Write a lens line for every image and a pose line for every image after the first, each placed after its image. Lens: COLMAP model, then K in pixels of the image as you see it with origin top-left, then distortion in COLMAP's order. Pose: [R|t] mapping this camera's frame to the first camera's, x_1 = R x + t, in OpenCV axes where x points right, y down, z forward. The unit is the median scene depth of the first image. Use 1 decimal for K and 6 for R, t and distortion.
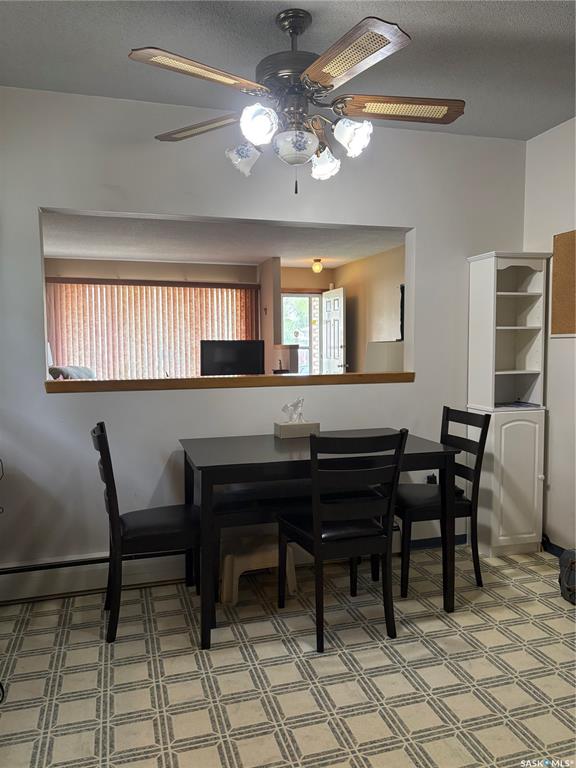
lens RADIAL K [[584.9, 0, 288.3], [0, 584.9, 382.6], [0, 0, 1]] dist [0.054830, -0.016695]
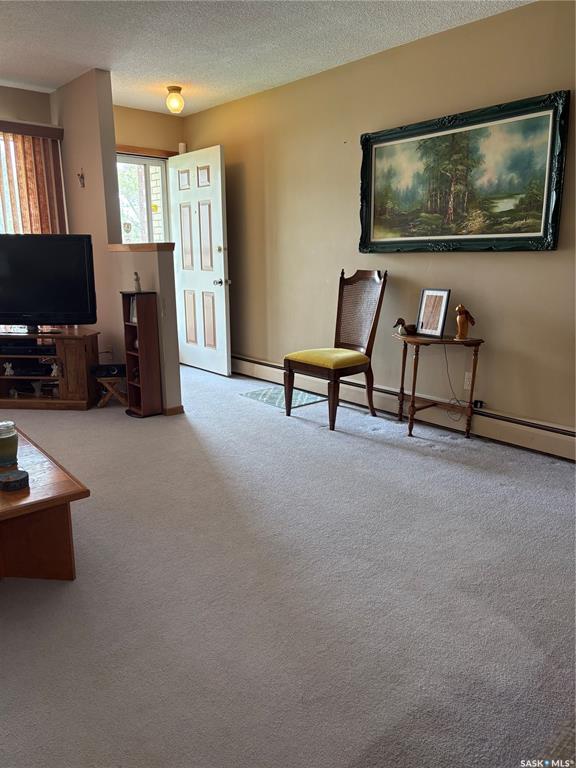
lens RADIAL K [[584.9, 0, 286.5], [0, 584.9, 387.3], [0, 0, 1]] dist [0.054830, -0.016695]
pose [[0.923186, -0.077424, 0.376474, -0.081253], [0.016882, 0.986724, 0.161527, -0.016446], [-0.383982, -0.142764, 0.912237, 0.377342]]
